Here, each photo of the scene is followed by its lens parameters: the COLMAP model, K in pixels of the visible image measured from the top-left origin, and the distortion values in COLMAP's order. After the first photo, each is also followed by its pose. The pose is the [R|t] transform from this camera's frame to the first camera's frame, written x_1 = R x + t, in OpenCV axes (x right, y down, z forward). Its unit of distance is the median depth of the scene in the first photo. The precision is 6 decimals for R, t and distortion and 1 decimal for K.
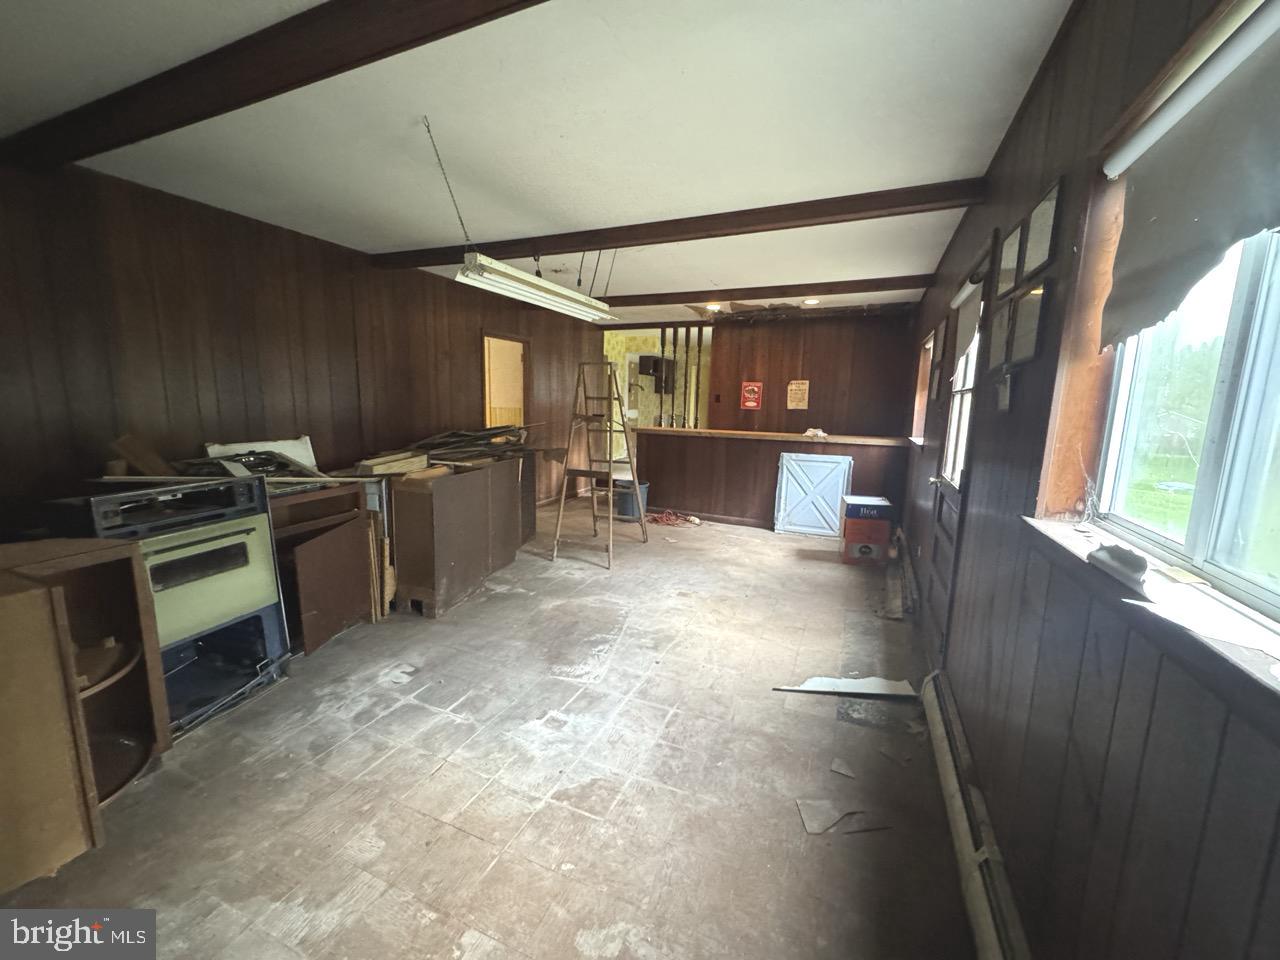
lens RADIAL K [[505.7, 0, 640.0], [0, 505.7, 480.0], [0, 0, 1]] dist [-0.000230, 0.000023]
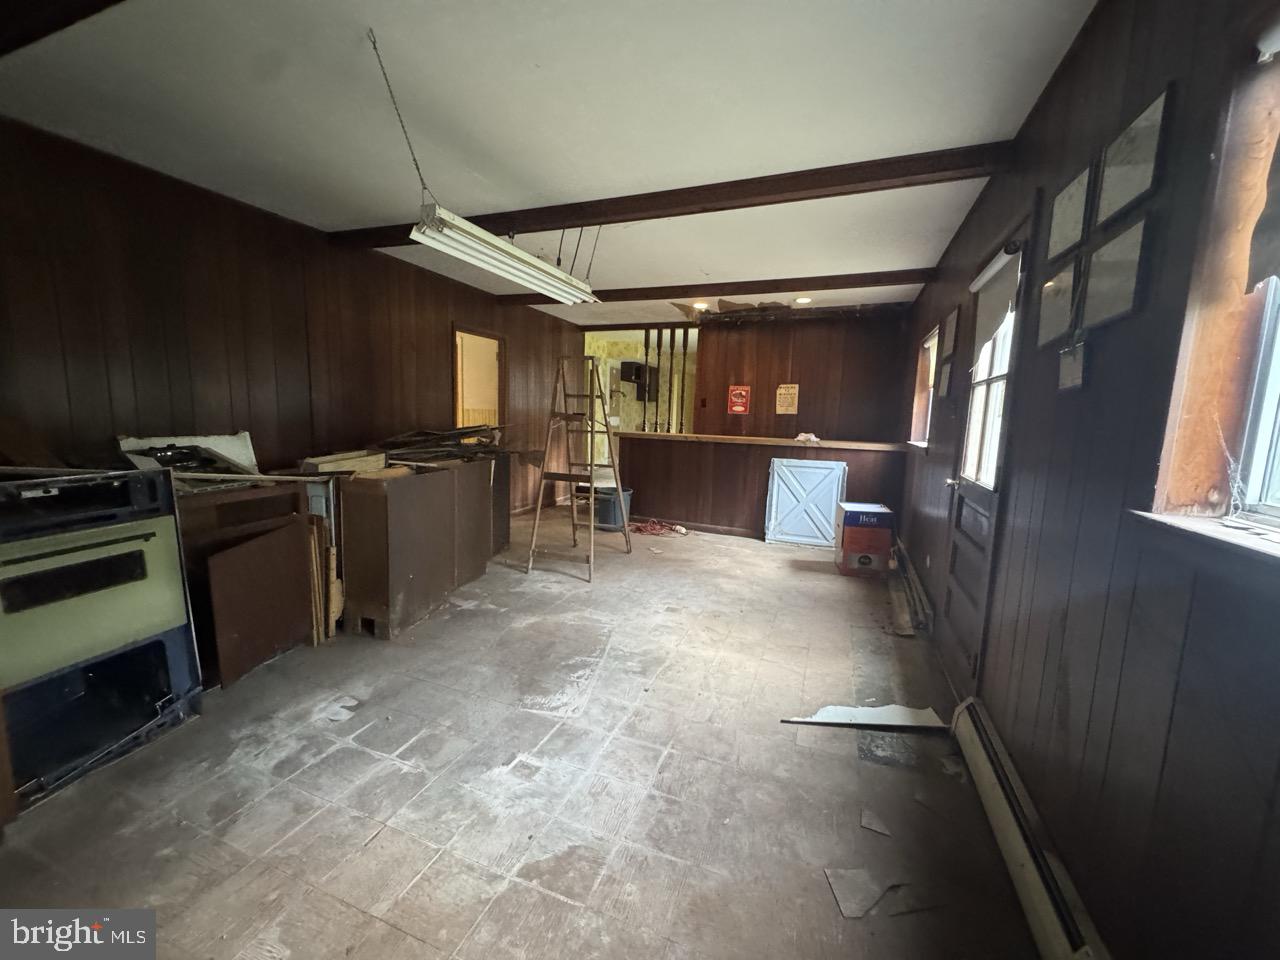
lens RADIAL K [[512.0, 0, 640.8], [0, 512.0, 479.0], [0, 0, 1]] dist [-0.001123, 0.000264]
pose [[0.999192, 0.004000, 0.039988, -0.011407], [-0.003032, 0.999702, -0.024233, 0.020750], [-0.040073, 0.024092, 0.998906, 0.116066]]
